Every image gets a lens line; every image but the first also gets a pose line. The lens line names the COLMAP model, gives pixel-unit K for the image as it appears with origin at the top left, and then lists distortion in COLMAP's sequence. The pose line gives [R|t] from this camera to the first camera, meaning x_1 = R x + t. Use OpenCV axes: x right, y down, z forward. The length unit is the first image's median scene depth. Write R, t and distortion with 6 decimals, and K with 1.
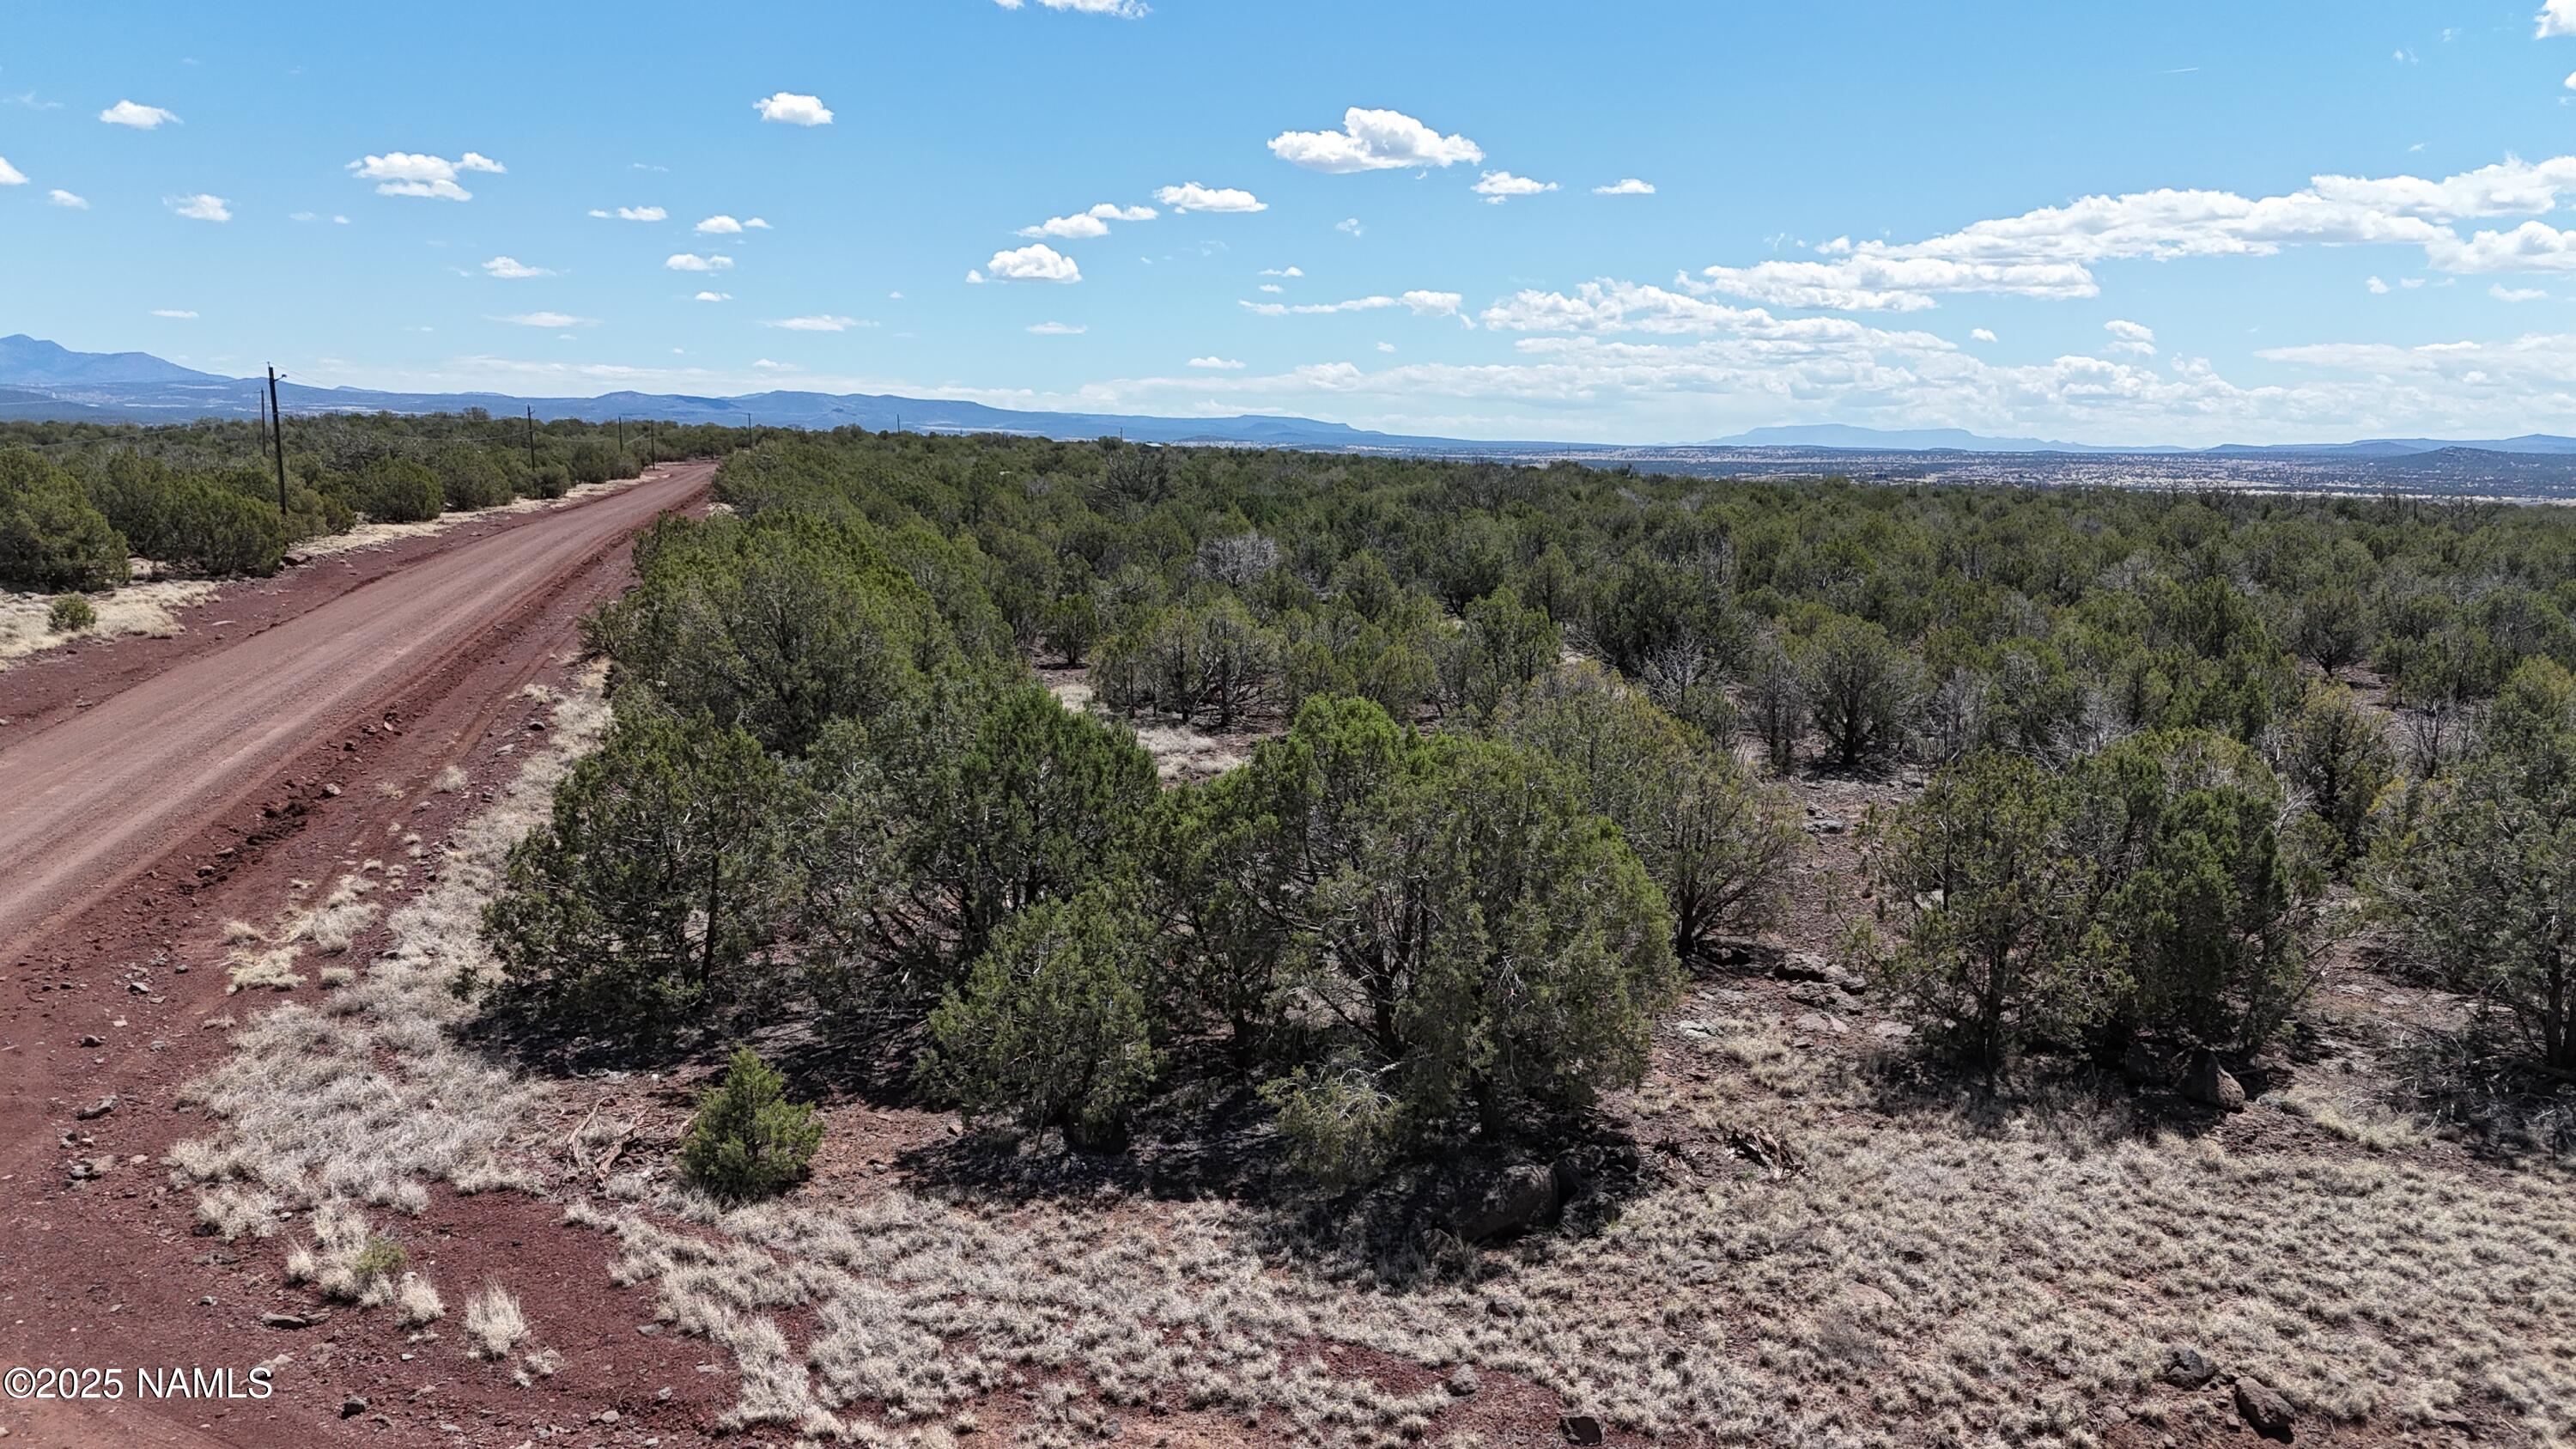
lens RADIAL K [[1909.9, 0, 1300.1], [0, 1909.9, 720.5], [0, 0, 1]] dist [0.092389, -0.081527]
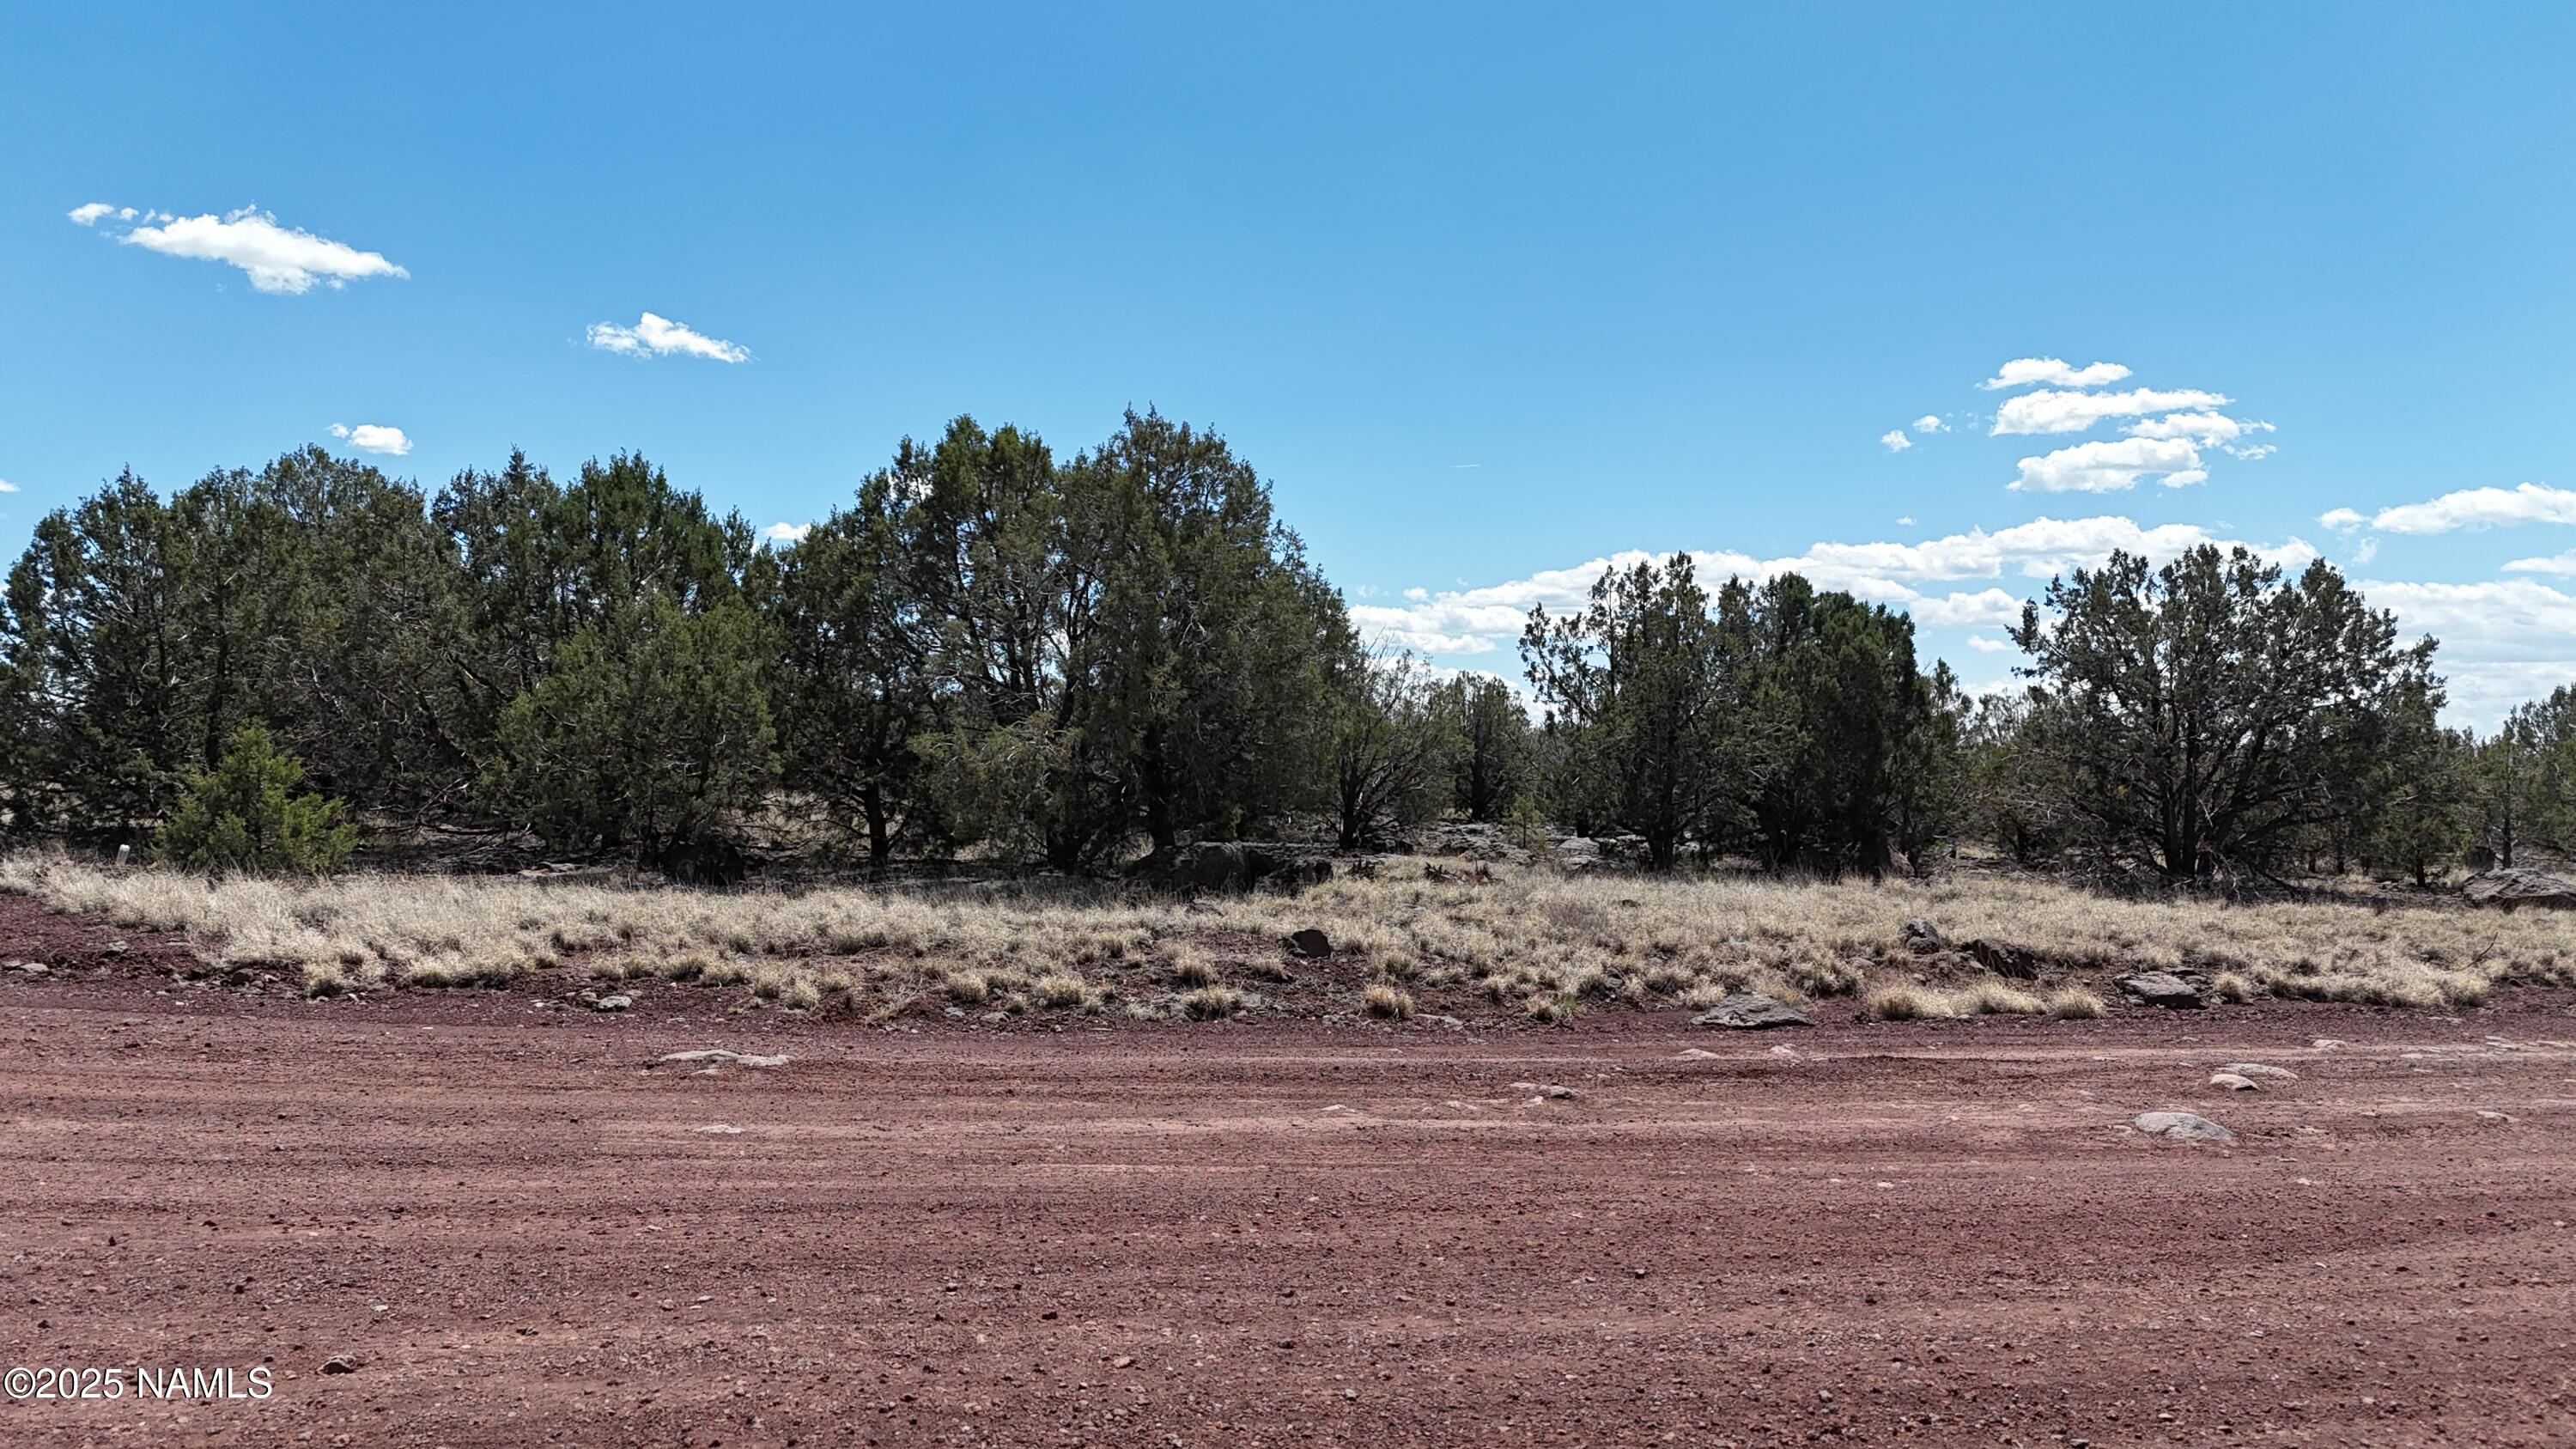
lens RADIAL K [[1909.9, 0, 1293.1], [0, 1909.9, 713.2], [0, 0, 1]] dist [0.092389, -0.081527]
pose [[0.978551, -0.000660, 0.206004, -0.026430], [0.036143, 0.985034, -0.168526, 0.283781], [-0.202810, 0.172357, 0.963930, 0.113247]]
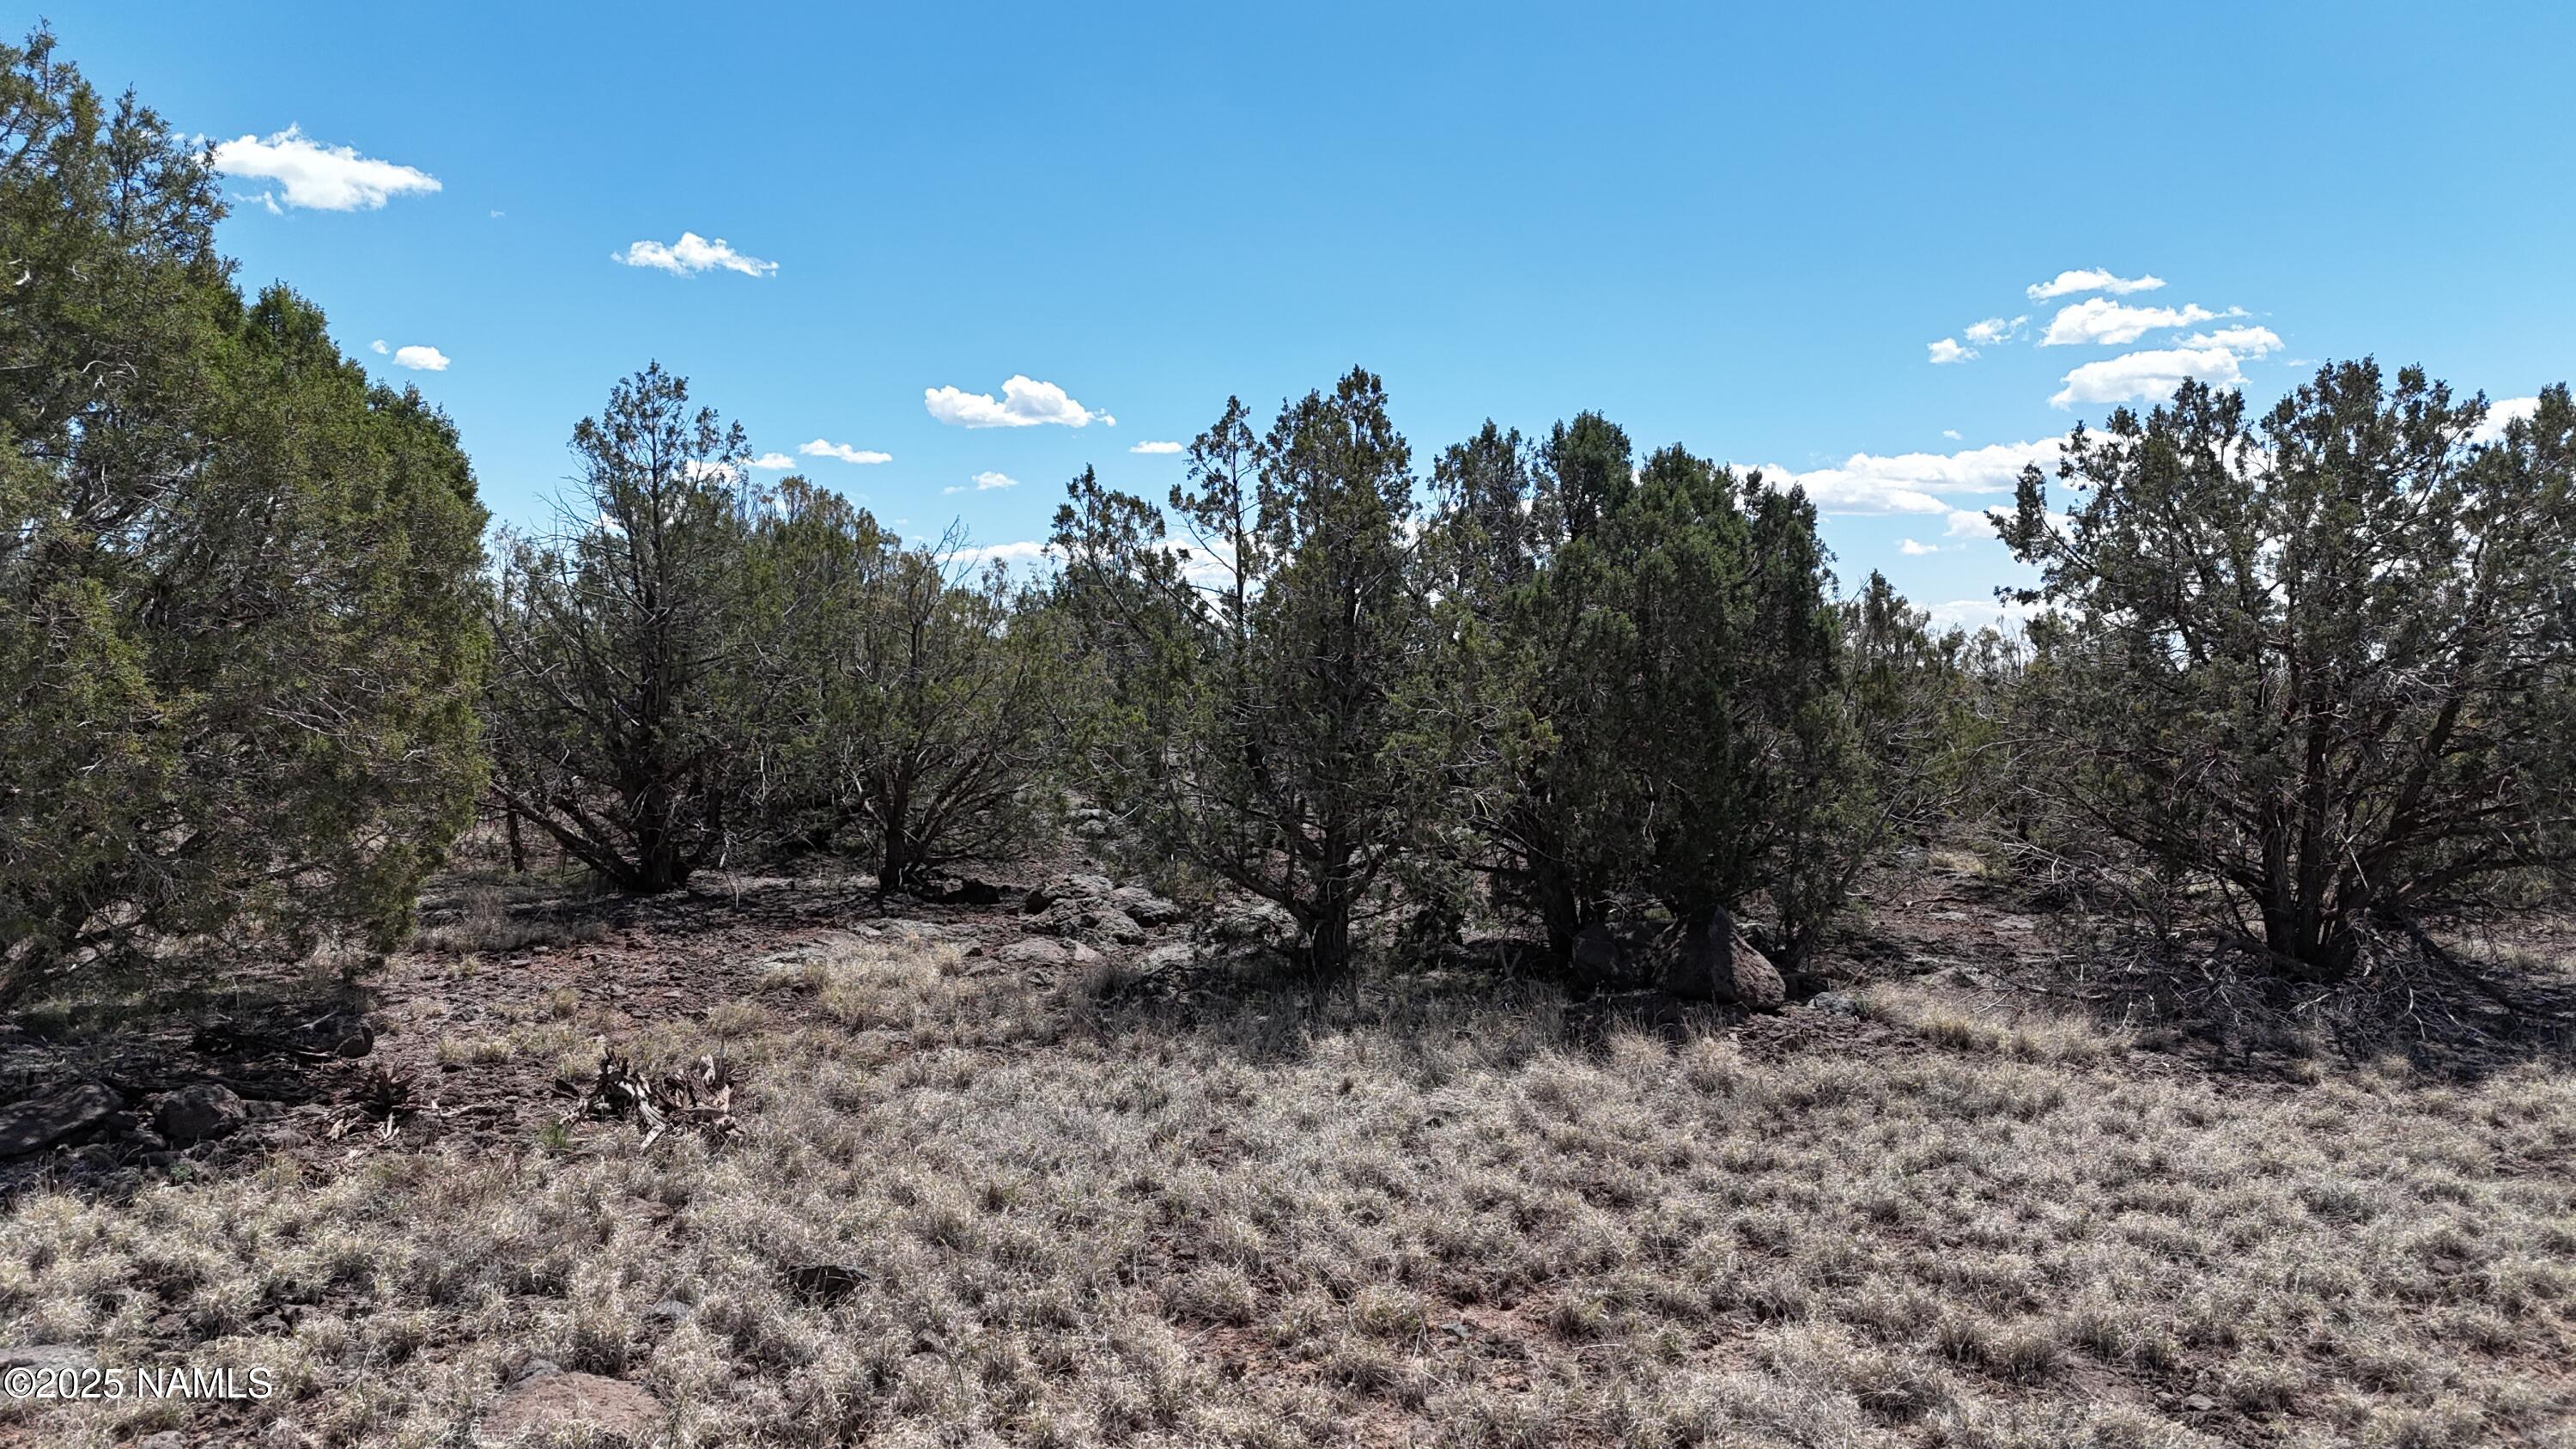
lens RADIAL K [[1909.9, 0, 1295.8], [0, 1909.9, 711.8], [0, 0, 1]] dist [0.092389, -0.081527]
pose [[0.981854, -0.010388, 0.189353, 0.282996], [0.034938, 0.991316, -0.126779, 0.191757], [-0.186391, 0.131094, 0.973690, 0.559946]]
